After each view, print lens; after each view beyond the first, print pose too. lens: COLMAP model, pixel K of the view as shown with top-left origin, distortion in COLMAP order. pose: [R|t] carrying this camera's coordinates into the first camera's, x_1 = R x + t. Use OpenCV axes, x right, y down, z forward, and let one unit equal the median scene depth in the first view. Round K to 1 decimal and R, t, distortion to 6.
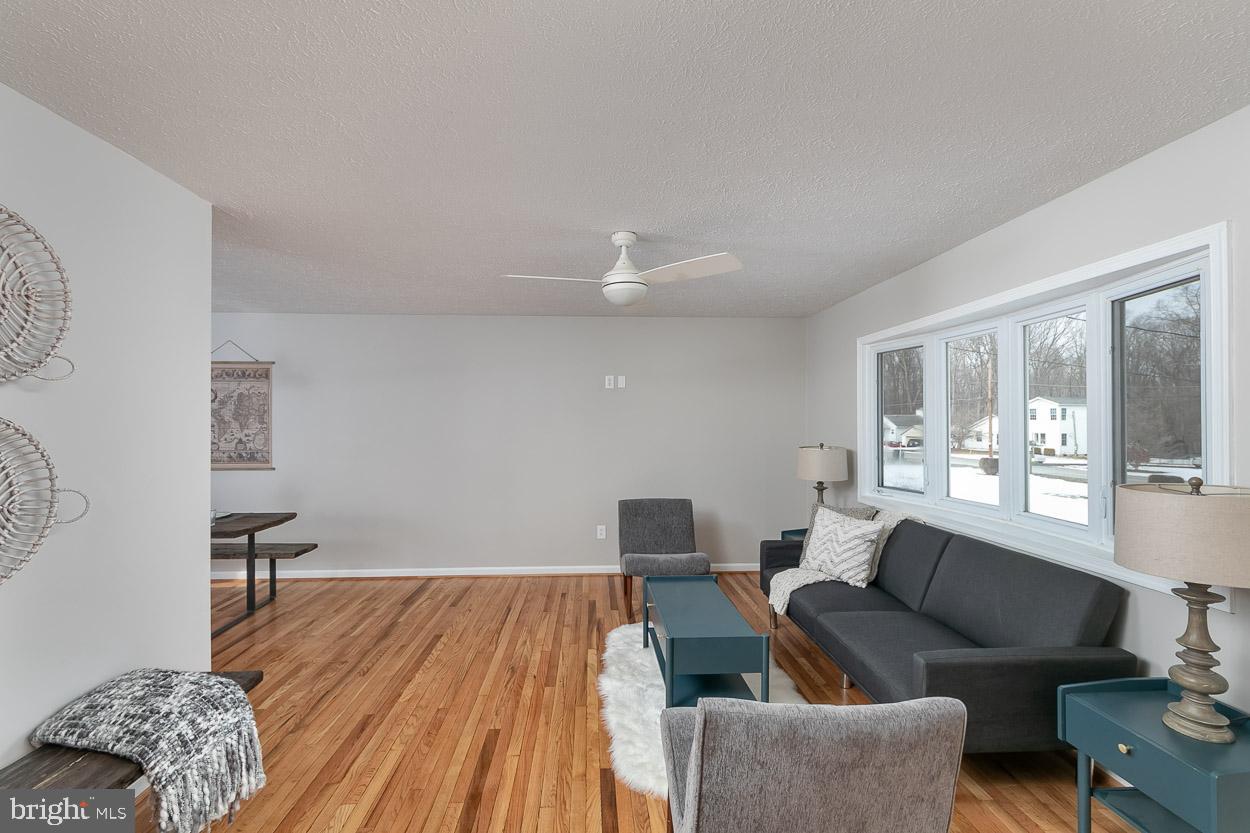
lens RADIAL K [[565.2, 0, 601.6], [0, 565.2, 417.3], [0, 0, 1]] dist [0.001419, 0.001842]
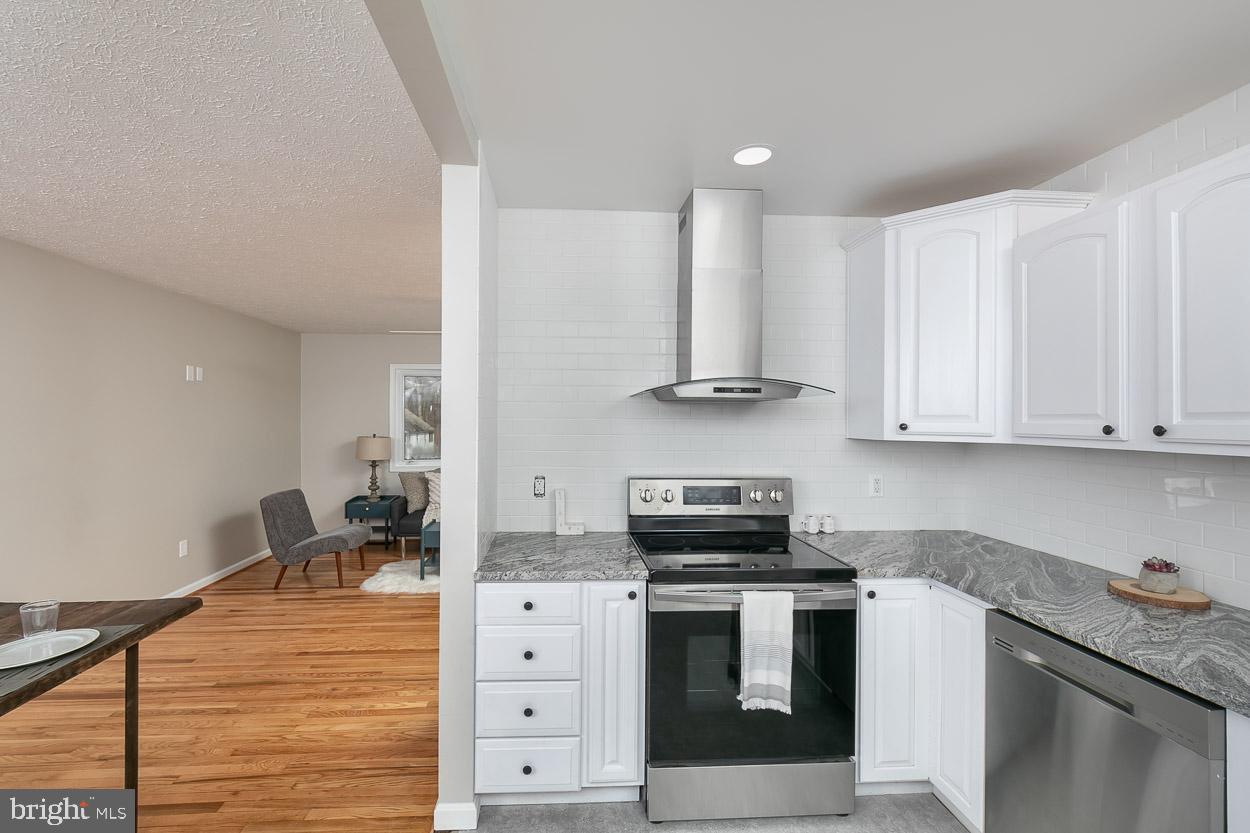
lens RADIAL K [[565.2, 0, 599.5], [0, 565.2, 411.3], [0, 0, 1]] dist [0.001419, 0.001842]
pose [[-0.023686, 0.007903, 0.999688, -0.995952], [-0.005910, 0.999950, -0.008045, -0.000372], [-0.999702, -0.006098, -0.023638, 0.445438]]
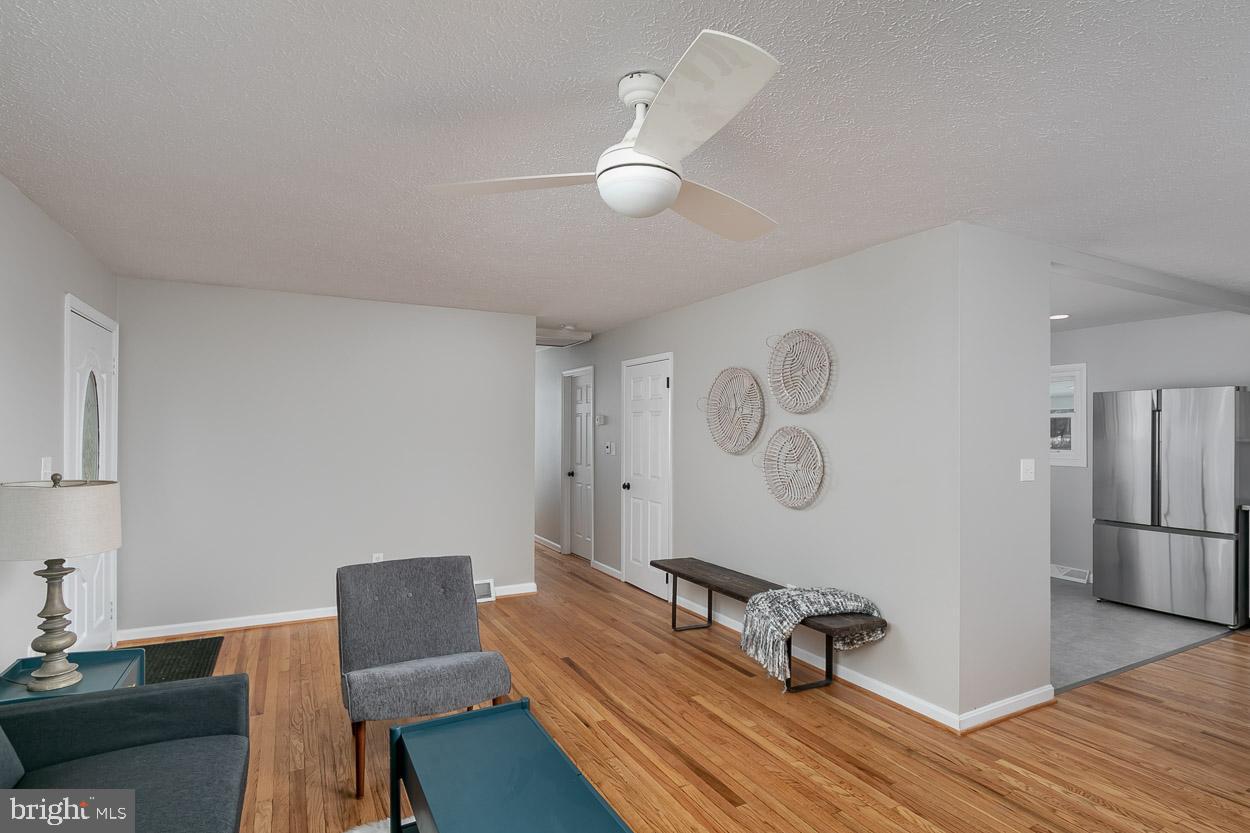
lens RADIAL K [[642.8, 0, 618.3], [0, 642.8, 434.5], [0, 0, 1]] dist [-0.000181, -0.000015]
pose [[-0.898408, 0.003052, -0.439152, 0.216593], [0.003259, 0.999995, 0.000284, 0.005830], [0.439150, -0.001176, -0.898413, 1.004589]]
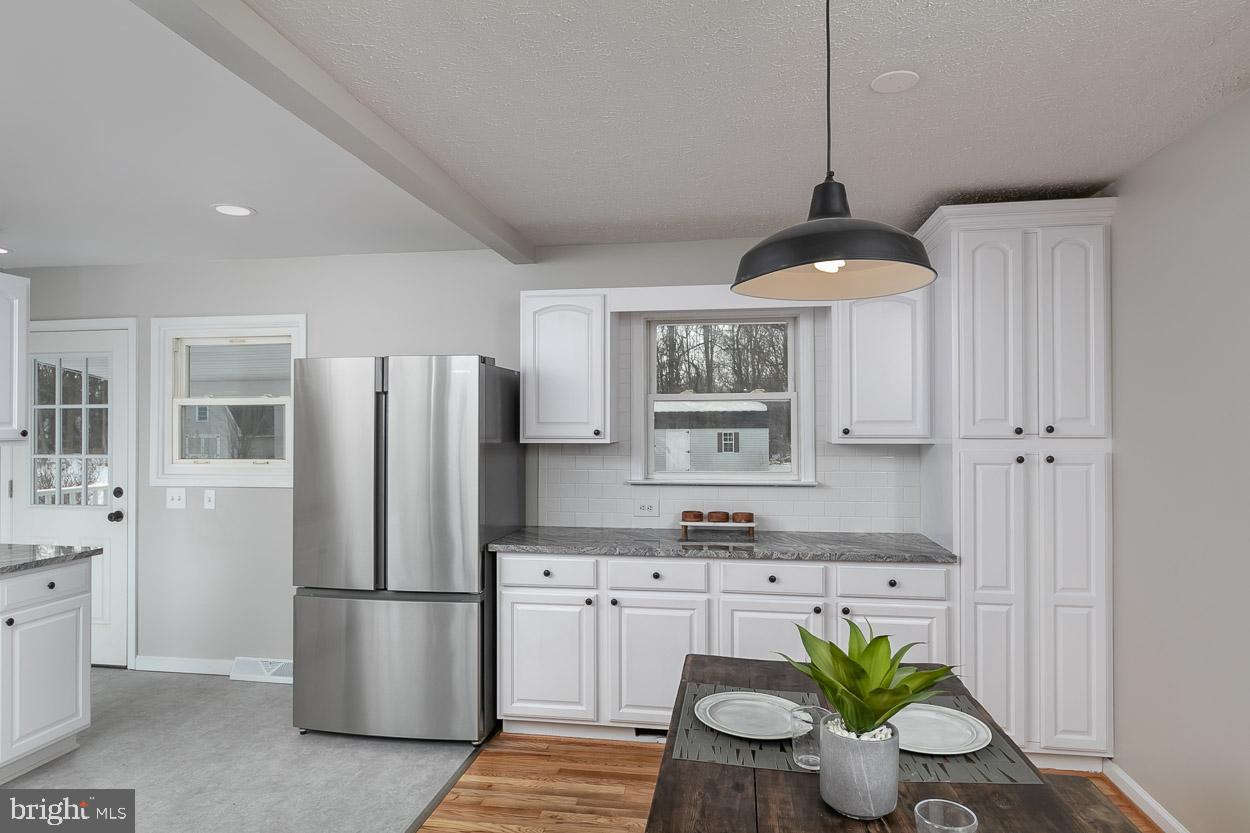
lens RADIAL K [[742.6, 0, 633.7], [0, 742.6, 418.7], [0, 0, 1]] dist [0.000927, -0.003420]
pose [[-0.180346, -0.009368, -0.983559, -0.404007], [0.006346, 0.999923, -0.010687, 0.003777], [0.983583, -0.008169, -0.180273, 0.804602]]
